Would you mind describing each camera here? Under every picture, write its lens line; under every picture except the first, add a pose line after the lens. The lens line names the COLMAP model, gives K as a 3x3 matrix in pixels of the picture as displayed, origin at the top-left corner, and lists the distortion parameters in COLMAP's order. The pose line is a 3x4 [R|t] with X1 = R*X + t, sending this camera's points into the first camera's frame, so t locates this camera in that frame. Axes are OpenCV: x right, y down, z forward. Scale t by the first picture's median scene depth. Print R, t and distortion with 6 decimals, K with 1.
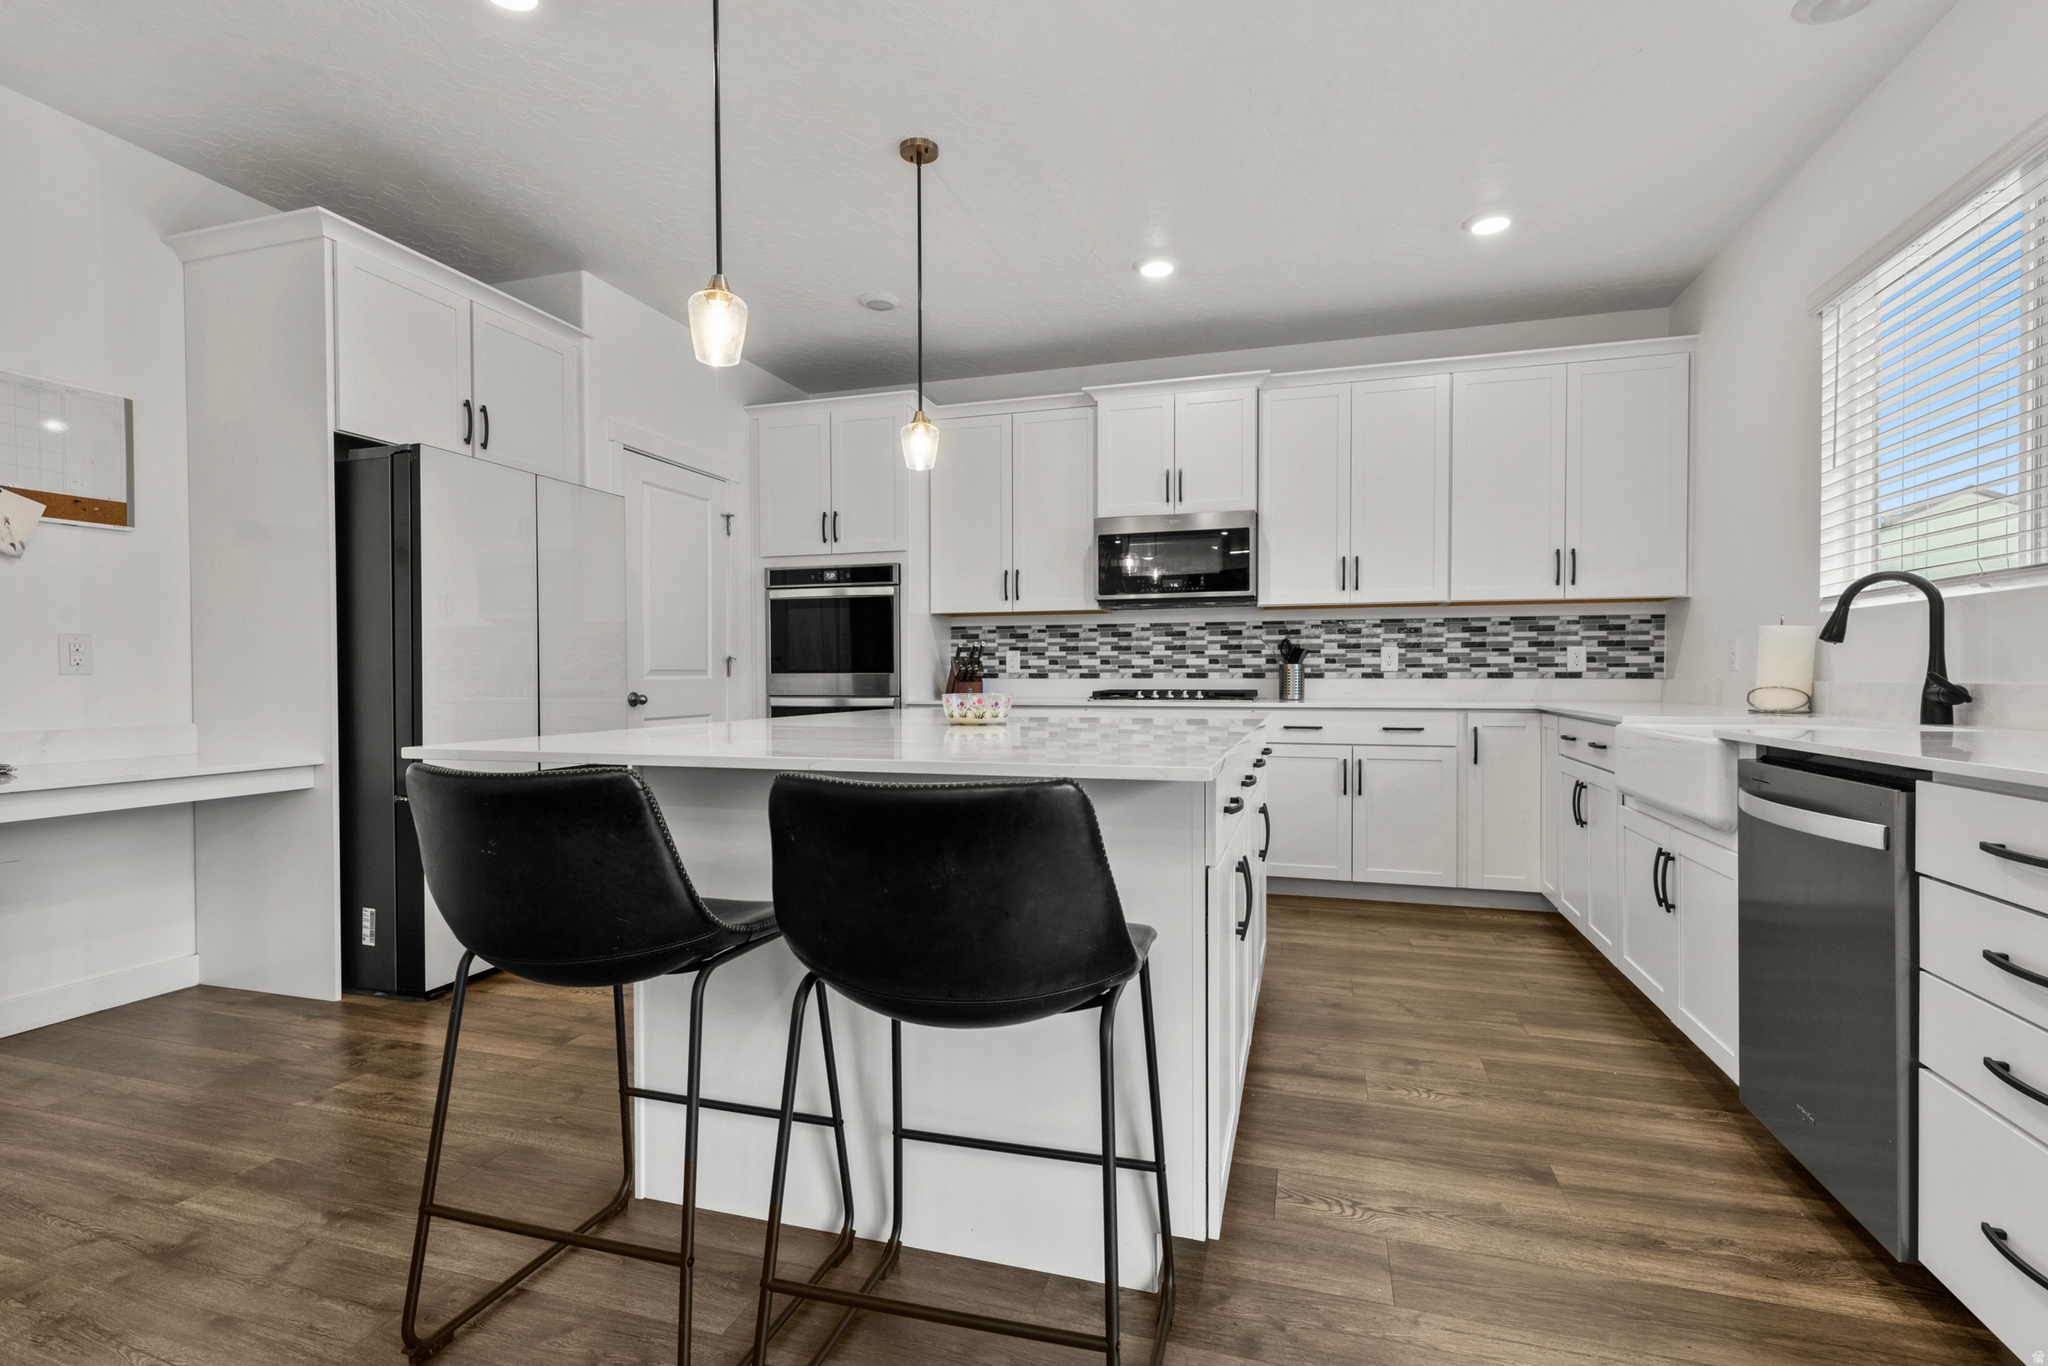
lens RADIAL K [[926.0, 0, 1029.7], [0, 926.0, 681.7], [0, 0, 1]] dist [0.001854, 0.000383]
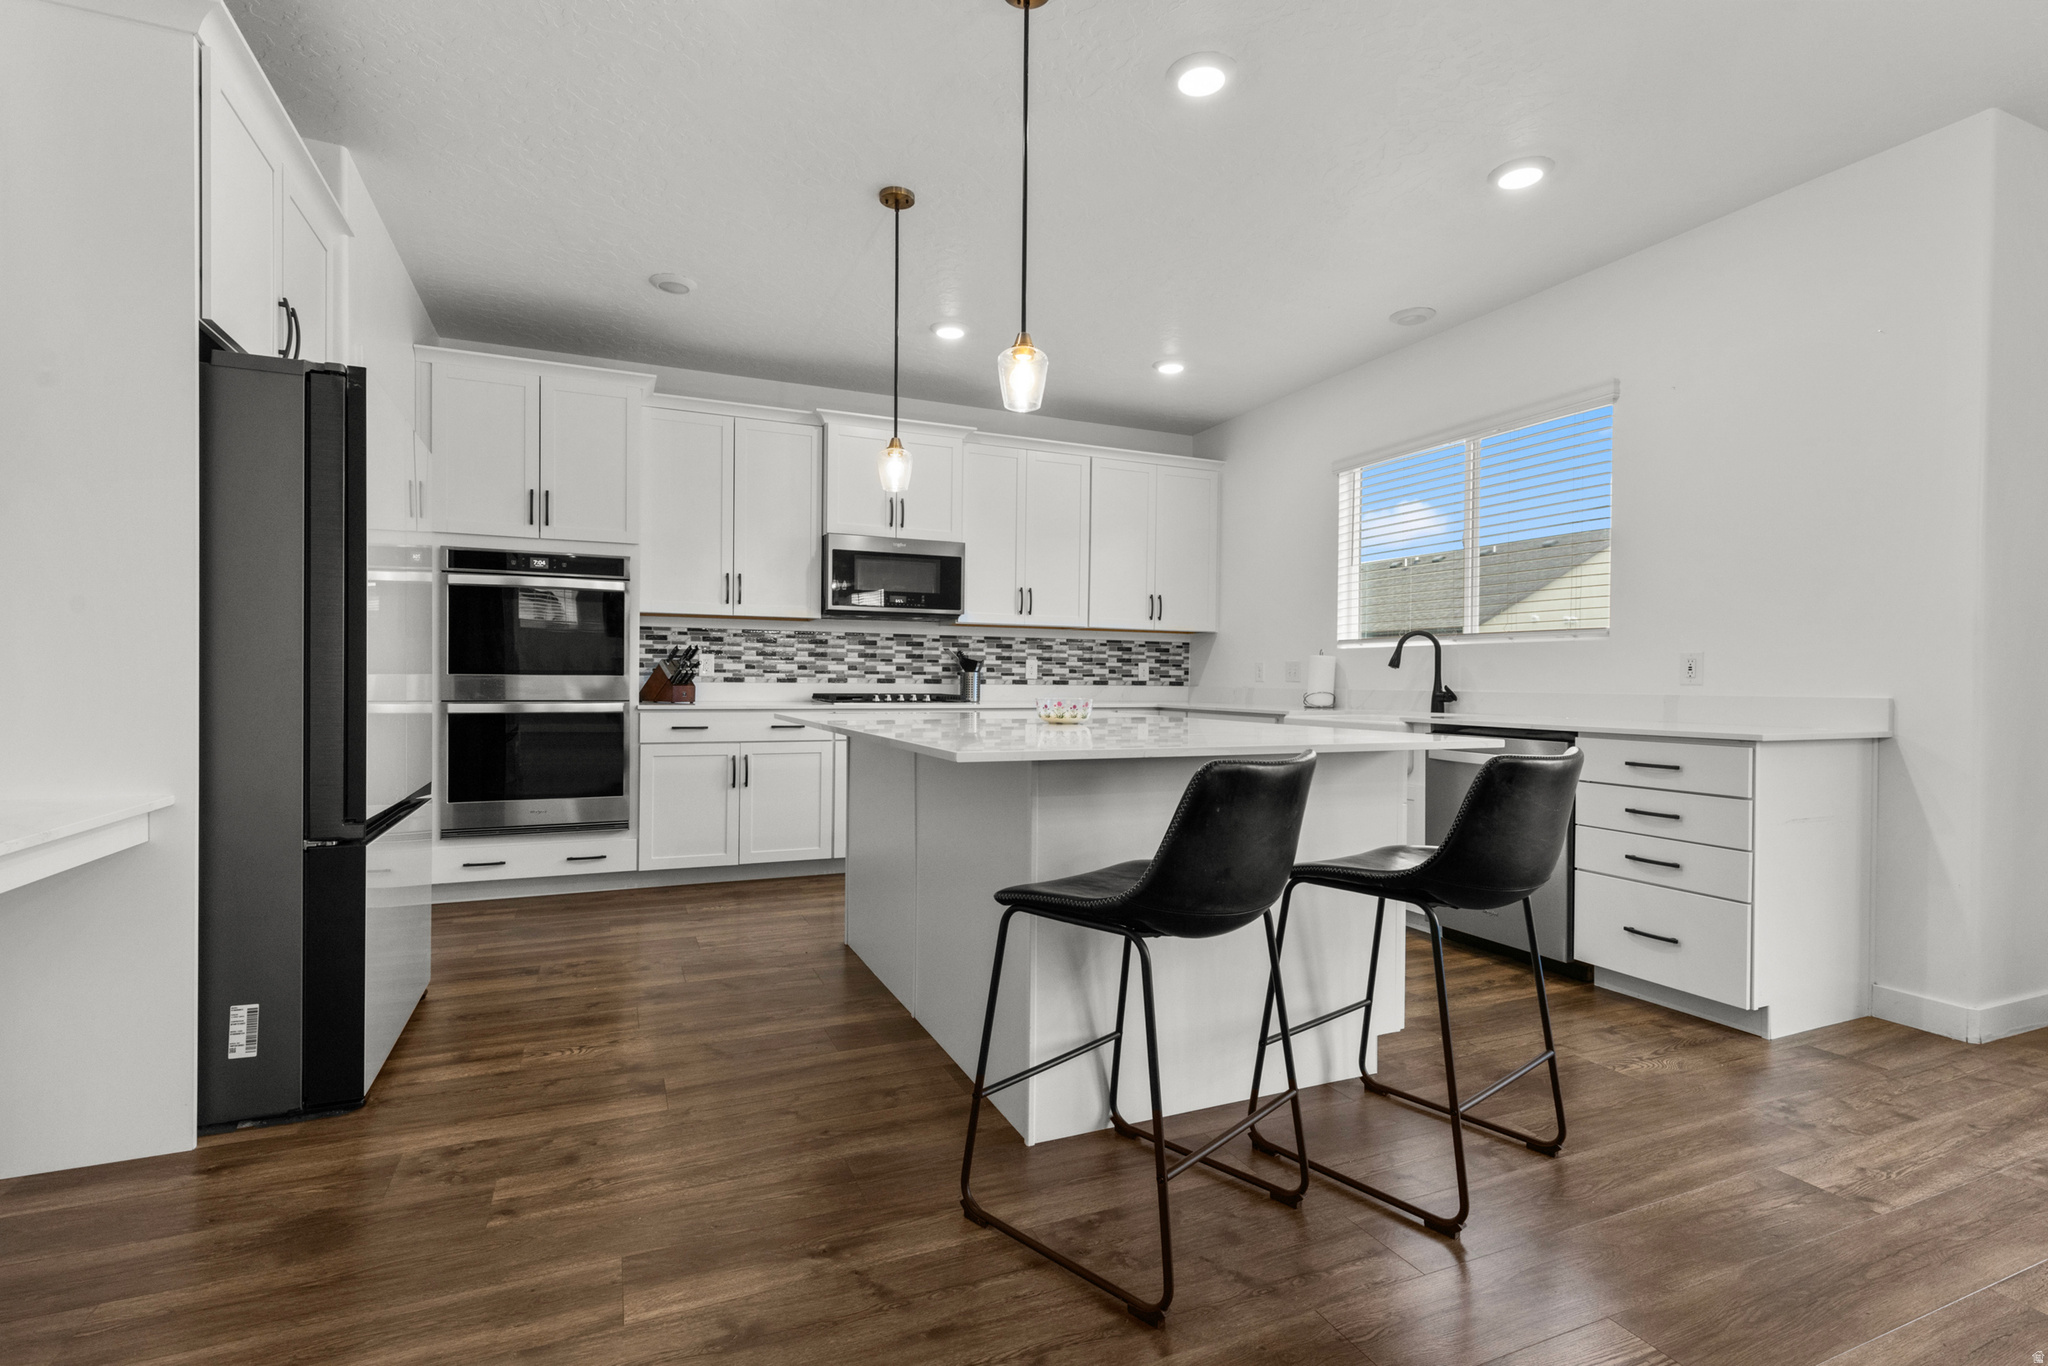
lens RADIAL K [[926.0, 0, 976.4], [0, 926.0, 679.6], [0, 0, 1]] dist [0.001854, 0.000383]
pose [[0.773578, 0.009313, 0.633633, -0.566256], [-0.006451, 0.999956, -0.006821, -0.001574], [-0.633668, 0.001189, 0.773604, 0.078507]]
